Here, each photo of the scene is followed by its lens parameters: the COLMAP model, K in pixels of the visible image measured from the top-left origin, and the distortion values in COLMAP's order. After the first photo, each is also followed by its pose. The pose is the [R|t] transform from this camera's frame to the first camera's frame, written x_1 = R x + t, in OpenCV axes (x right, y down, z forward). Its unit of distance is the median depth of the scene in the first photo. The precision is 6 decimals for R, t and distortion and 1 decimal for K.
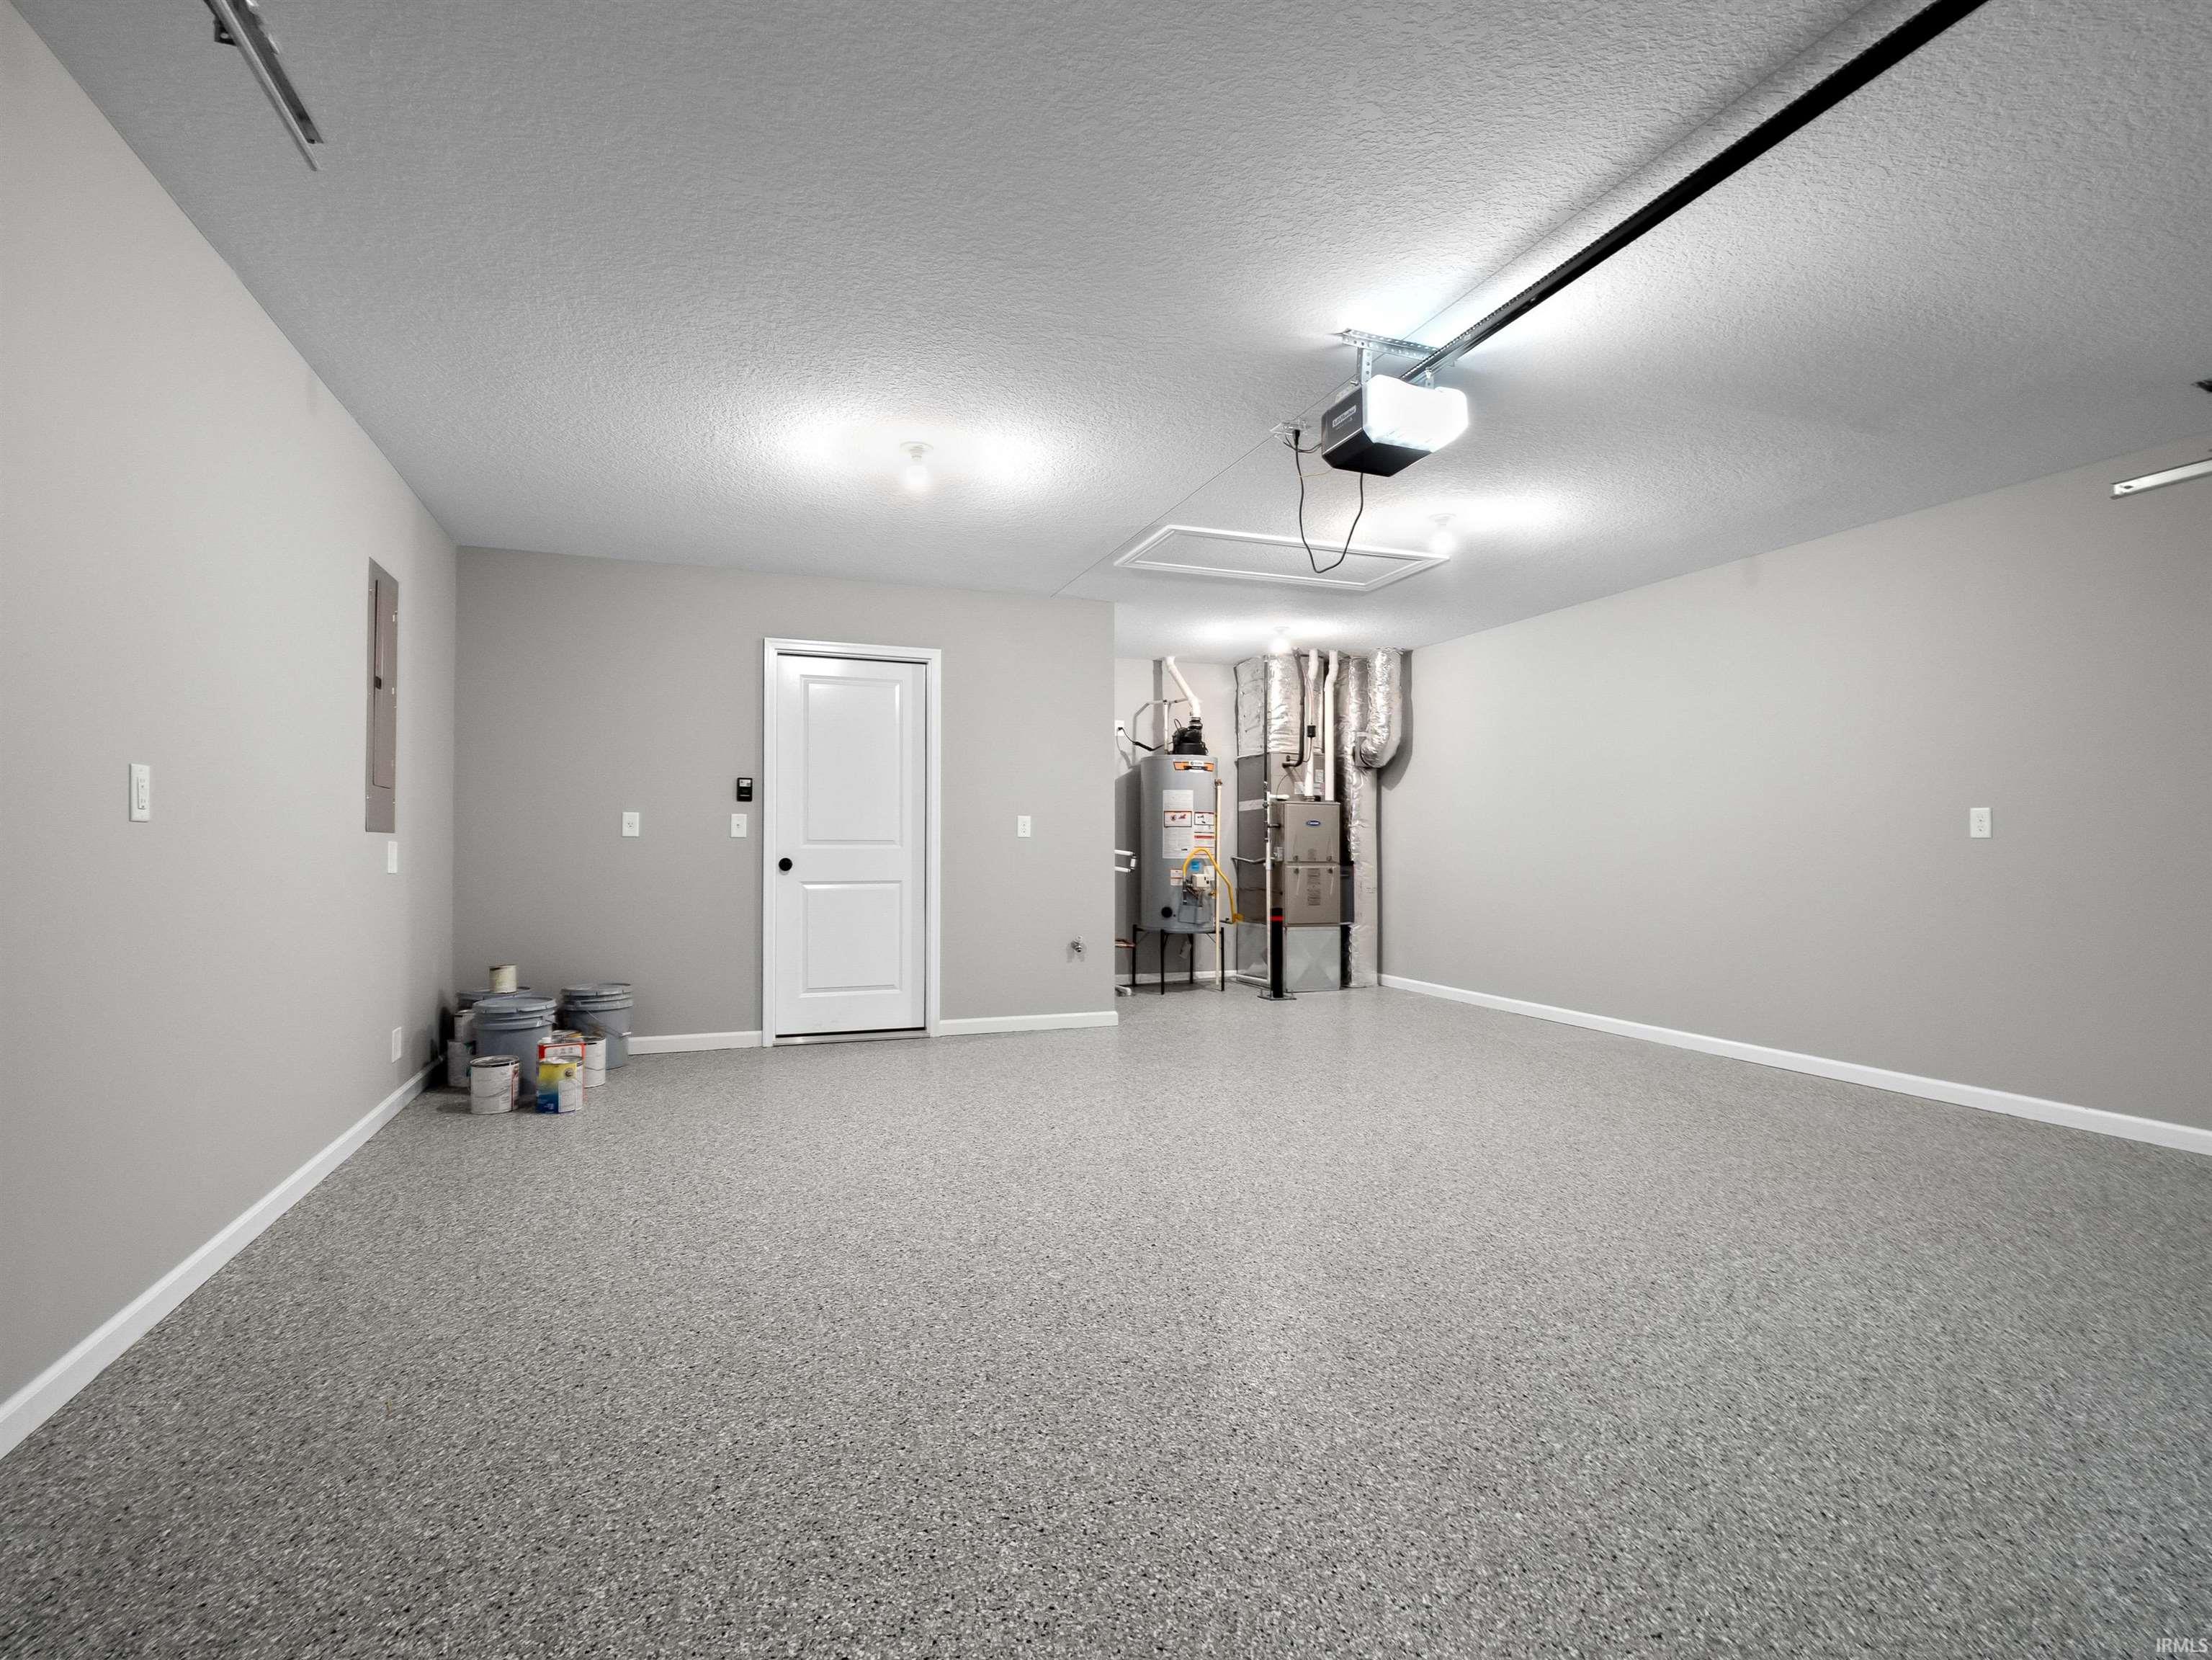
lens RADIAL K [[1088.0, 0, 1090.3], [0, 1088.0, 831.6], [0, 0, 1]] dist [-0.005689, -0.000475]
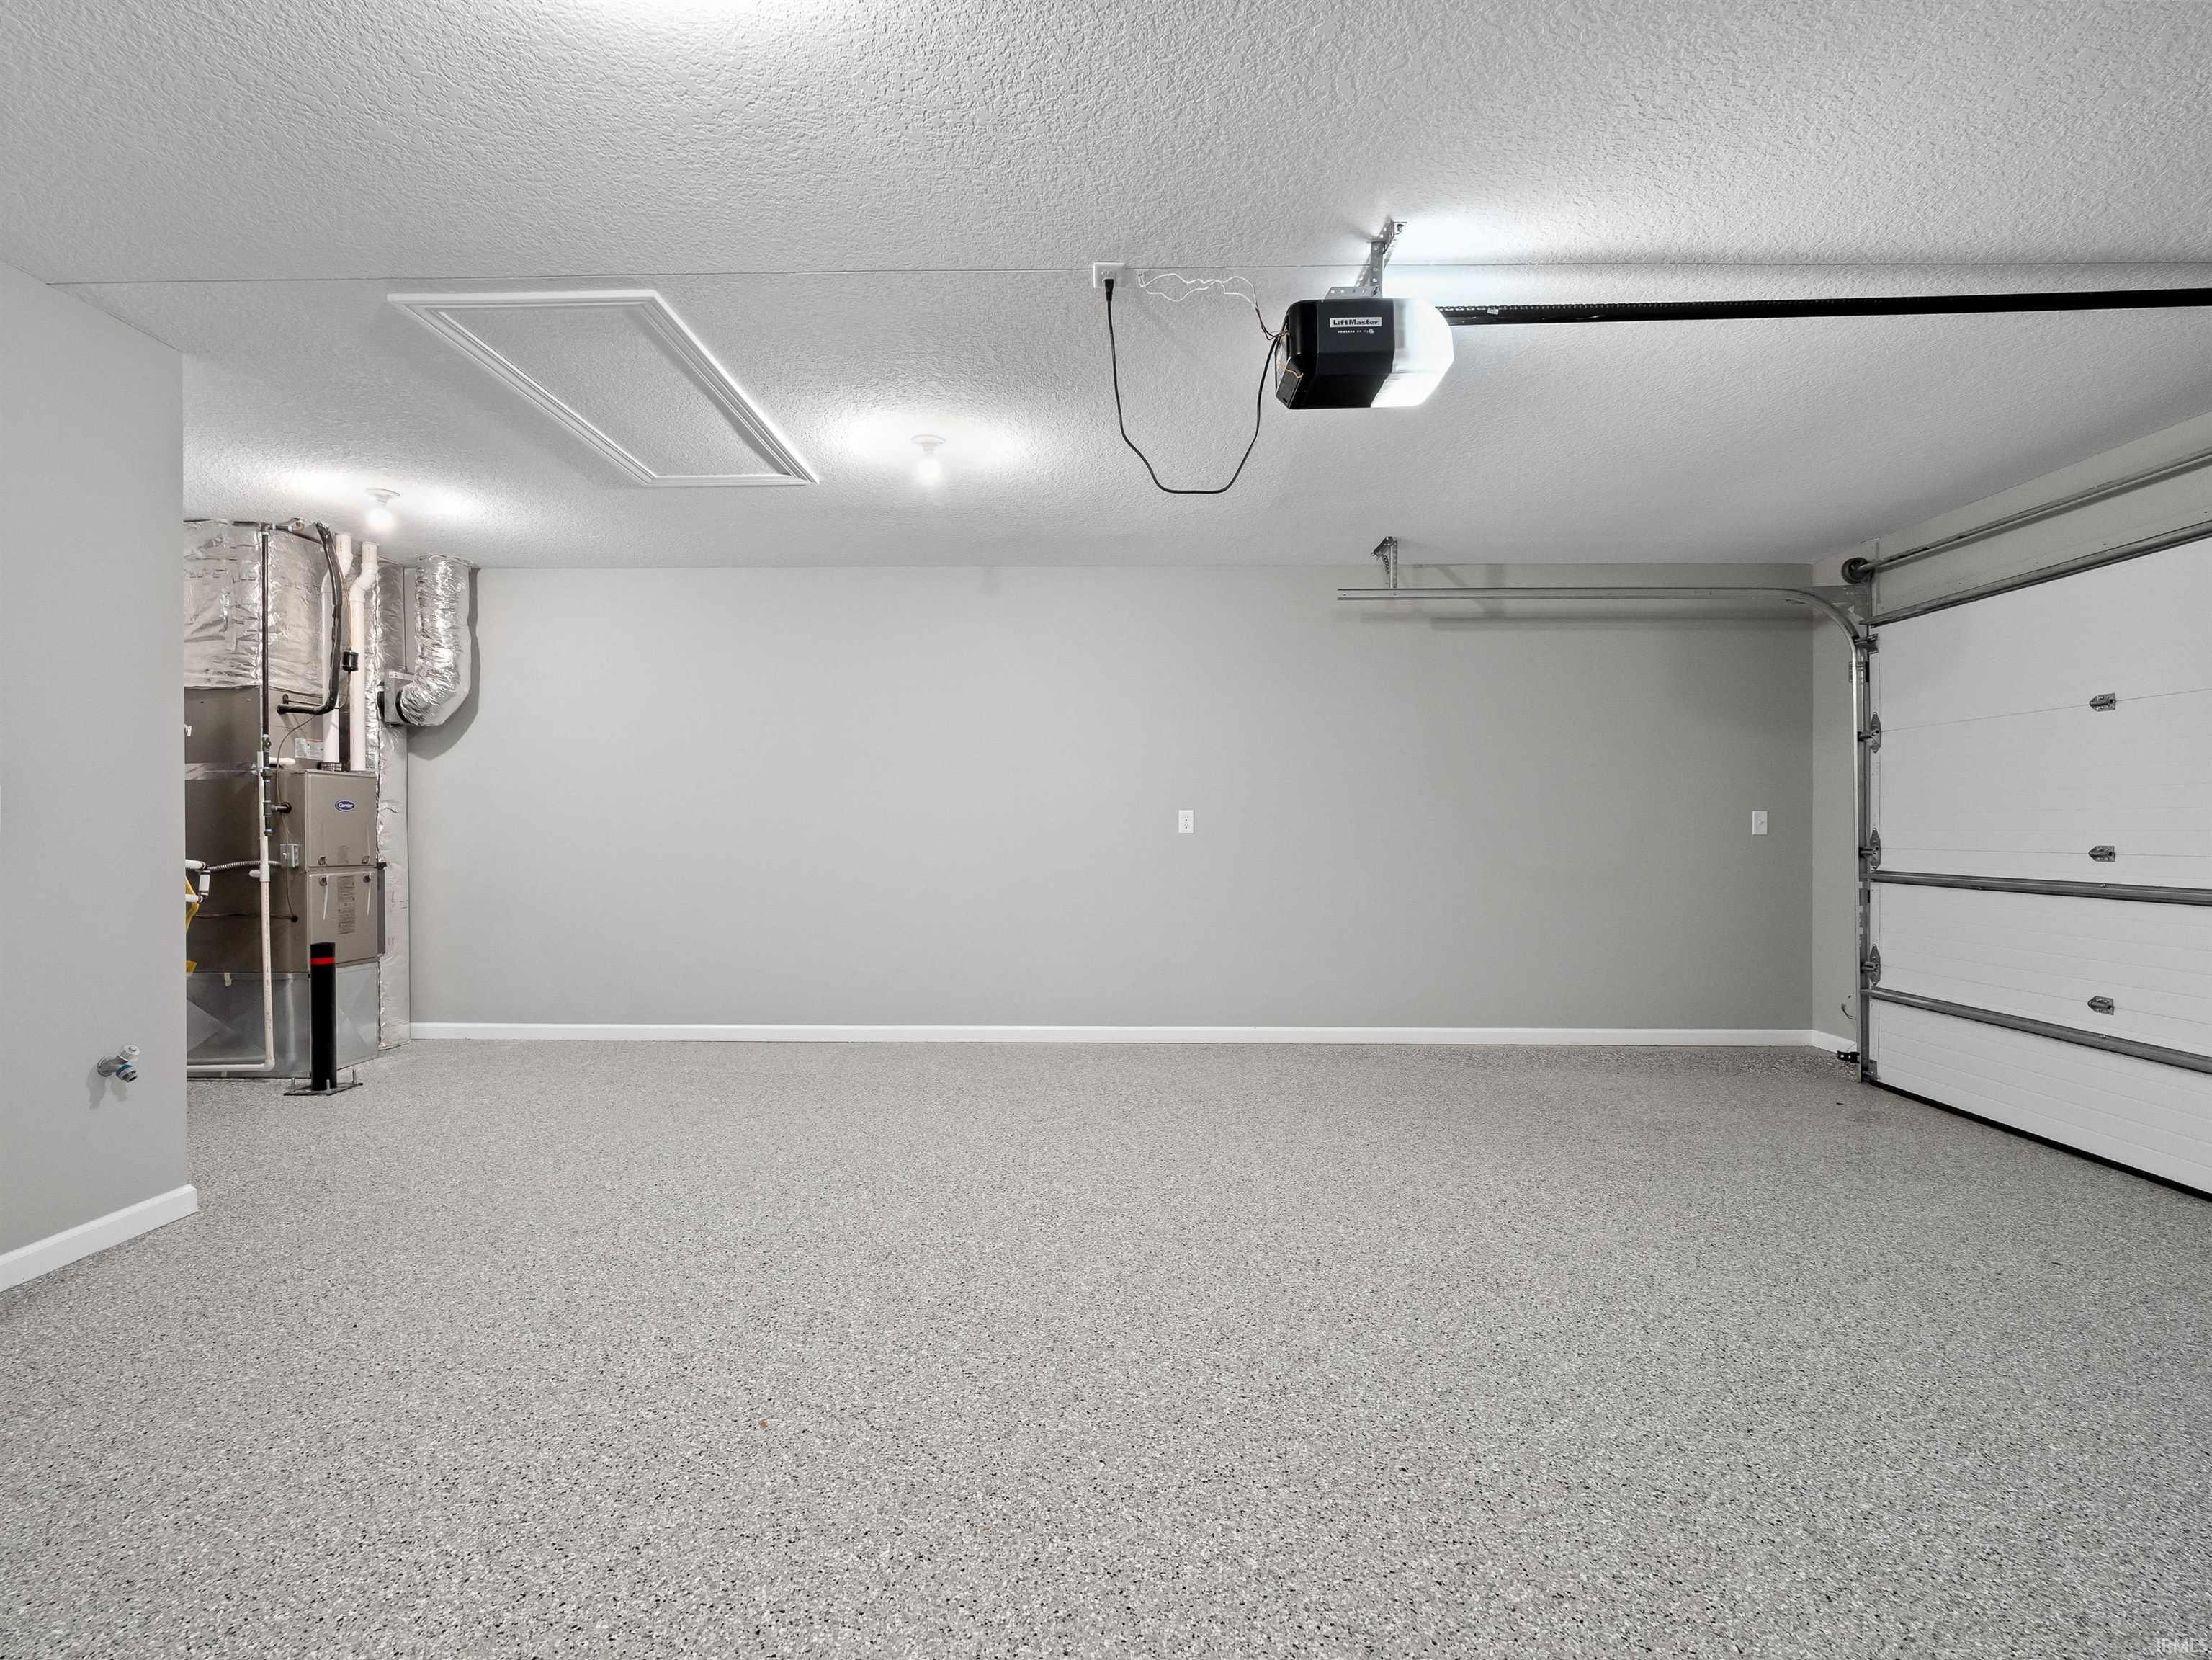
lens RADIAL K [[1088.0, 0, 1098.8], [0, 1088.0, 834.9], [0, 0, 1]] dist [-0.005689, -0.000475]
pose [[0.347372, -0.008270, 0.937691, -0.240953], [-0.013638, 0.999811, 0.013870, -0.005105], [-0.937628, -0.017607, 0.347194, 0.366928]]
